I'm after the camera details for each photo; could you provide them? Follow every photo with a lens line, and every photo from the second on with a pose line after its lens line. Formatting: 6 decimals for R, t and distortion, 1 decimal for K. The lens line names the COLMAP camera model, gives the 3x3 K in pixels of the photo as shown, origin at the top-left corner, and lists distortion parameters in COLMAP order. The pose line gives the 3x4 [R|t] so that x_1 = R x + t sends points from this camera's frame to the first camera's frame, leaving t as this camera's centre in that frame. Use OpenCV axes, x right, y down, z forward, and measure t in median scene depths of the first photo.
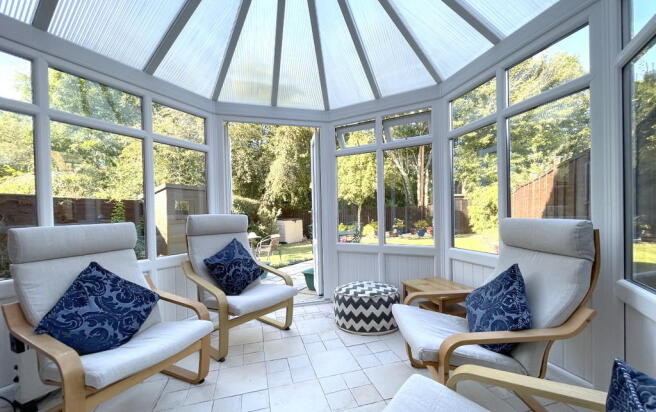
lens RADIAL K [[269.9, 0, 326.7], [0, 269.9, 218.9], [0, 0, 1]] dist [0.000181, -0.000050]
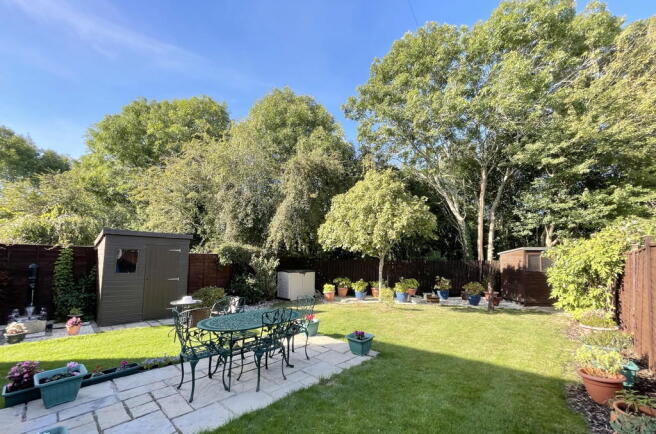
lens RADIAL K [[265.1, 0, 327.9], [0, 265.1, 244.3], [0, 0, 1]] dist [0.000376, 0.000012]
pose [[0.964467, 0.031550, -0.262313, 0.170408], [-0.047315, 0.997419, -0.053999, -0.042459], [0.259932, 0.064492, 0.963471, 0.232495]]
